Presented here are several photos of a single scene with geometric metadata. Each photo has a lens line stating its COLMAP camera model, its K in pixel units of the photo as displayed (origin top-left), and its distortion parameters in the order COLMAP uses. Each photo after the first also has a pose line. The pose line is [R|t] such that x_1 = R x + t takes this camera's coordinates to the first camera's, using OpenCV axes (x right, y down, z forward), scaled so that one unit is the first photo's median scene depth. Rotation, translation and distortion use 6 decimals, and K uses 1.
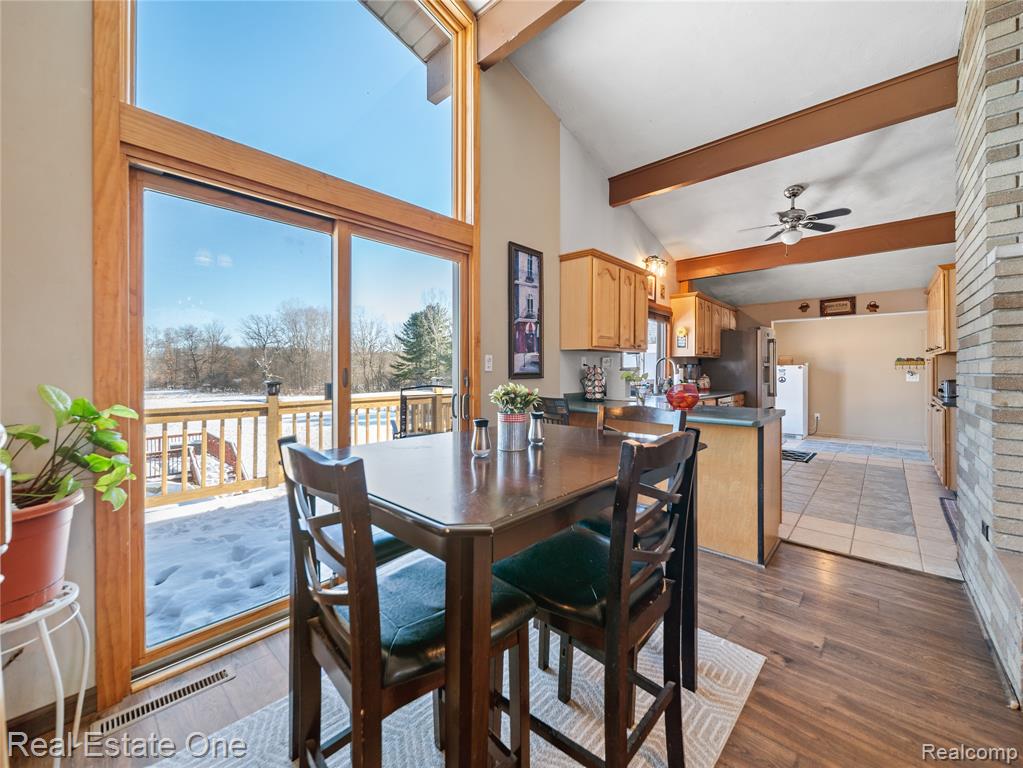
lens RADIAL K [[408.5, 0, 515.5], [0, 408.5, 371.8], [0, 0, 1]] dist [0.000129, -0.000152]
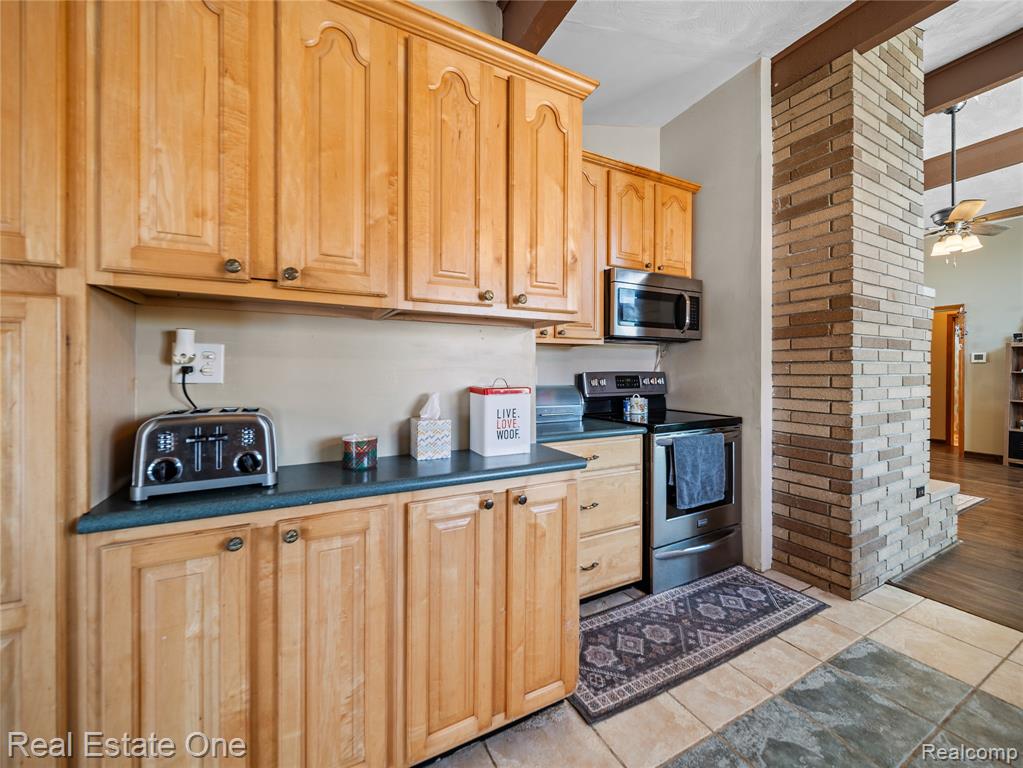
lens RADIAL K [[404.2, 0, 517.3], [0, 404.2, 371.2], [0, 0, 1]] dist [-0.000338, -0.000468]
pose [[-0.939005, 0.002884, 0.343892, 0.749752], [0.004049, 0.999988, 0.002669, -0.003275], [-0.343880, 0.003898, -0.939006, 1.040993]]
